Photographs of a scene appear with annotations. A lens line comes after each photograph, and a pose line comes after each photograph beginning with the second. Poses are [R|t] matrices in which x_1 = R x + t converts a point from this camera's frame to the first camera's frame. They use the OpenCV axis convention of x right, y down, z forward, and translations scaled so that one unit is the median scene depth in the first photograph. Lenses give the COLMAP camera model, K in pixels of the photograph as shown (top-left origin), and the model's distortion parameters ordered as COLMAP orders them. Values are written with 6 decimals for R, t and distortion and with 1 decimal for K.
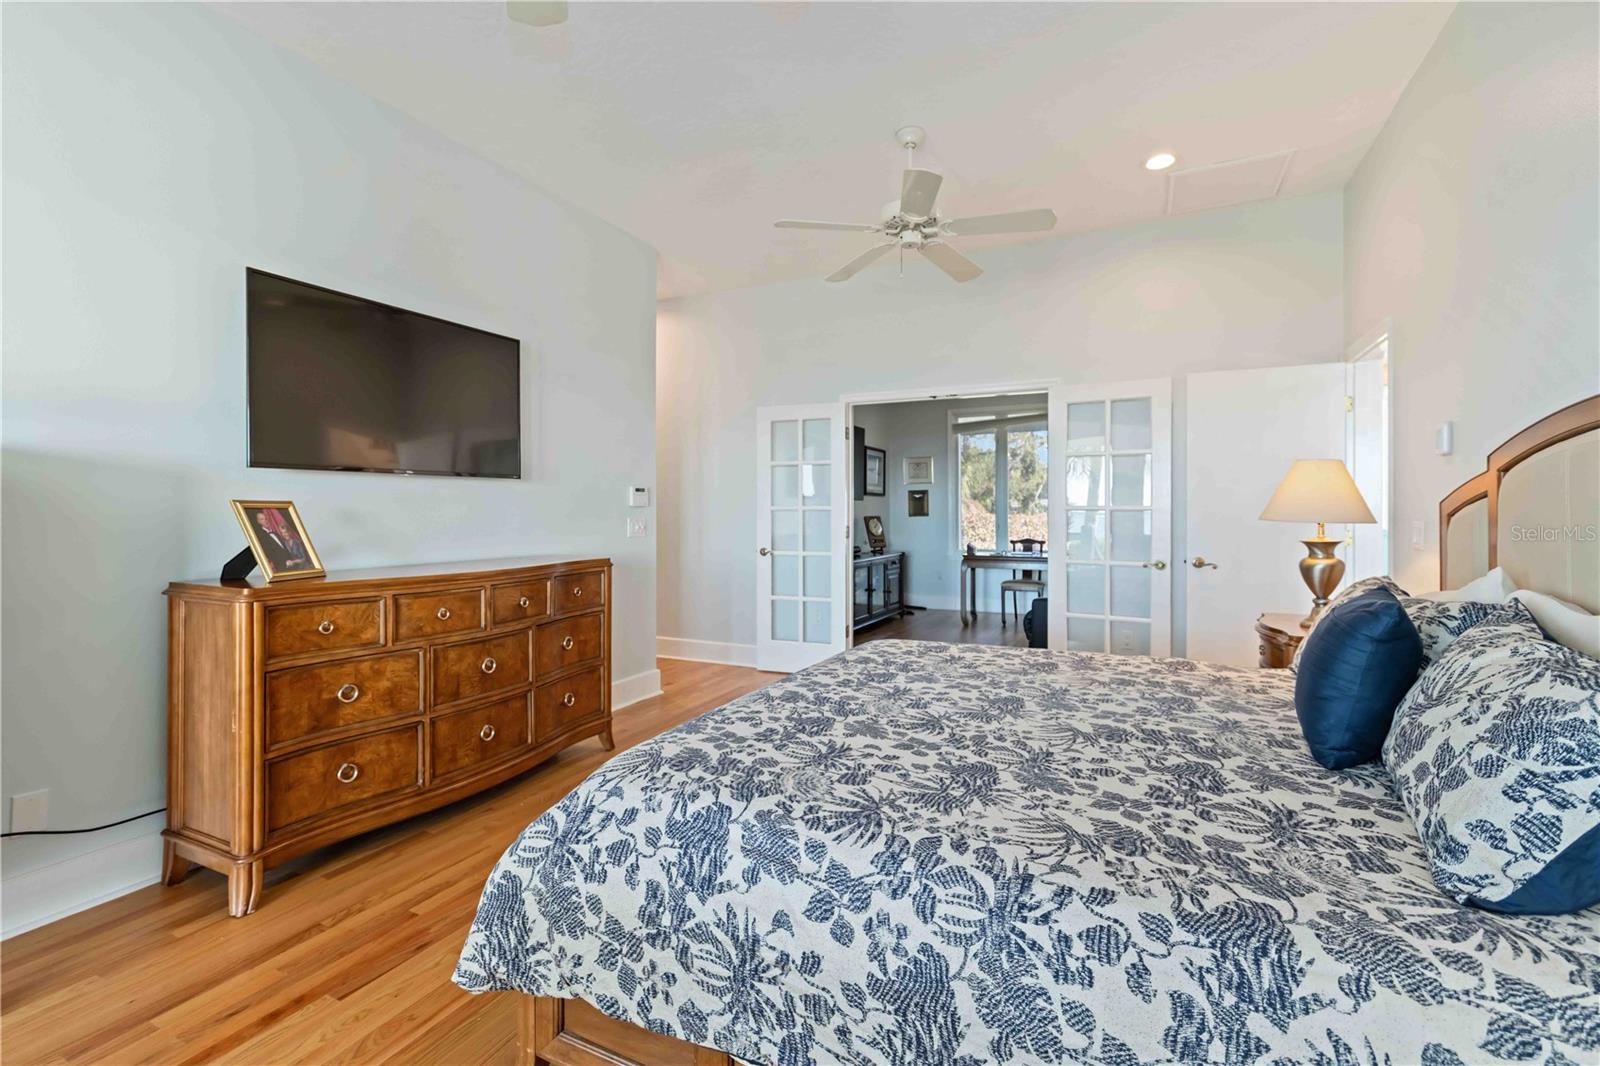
lens RADIAL K [[714.0, 0, 799.3], [0, 714.0, 513.1], [0, 0, 1]] dist [0.000208, 0.000000]
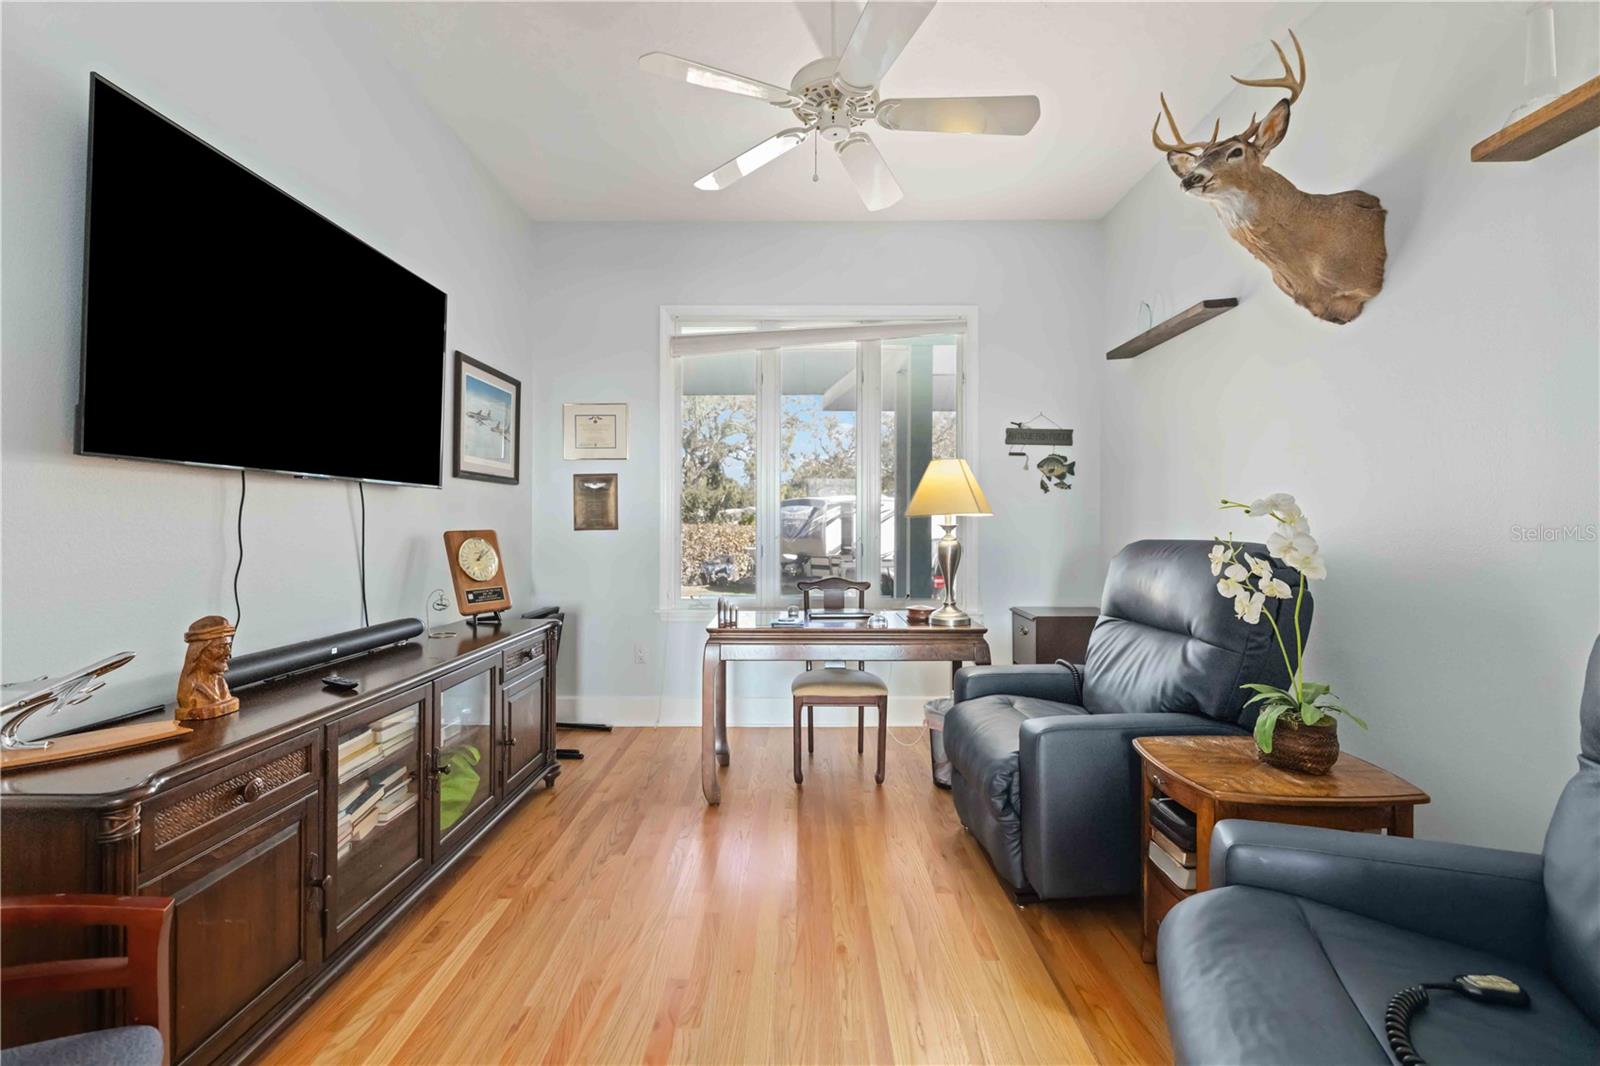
lens RADIAL K [[714.0, 0, 799.3], [0, 714.0, 513.1], [0, 0, 1]] dist [0.000208, 0.000000]
pose [[0.906060, 0.011700, 0.422987, 0.090838], [-0.006484, 0.999884, -0.013768, -0.001072], [-0.423100, 0.009732, 0.906031, 0.525443]]
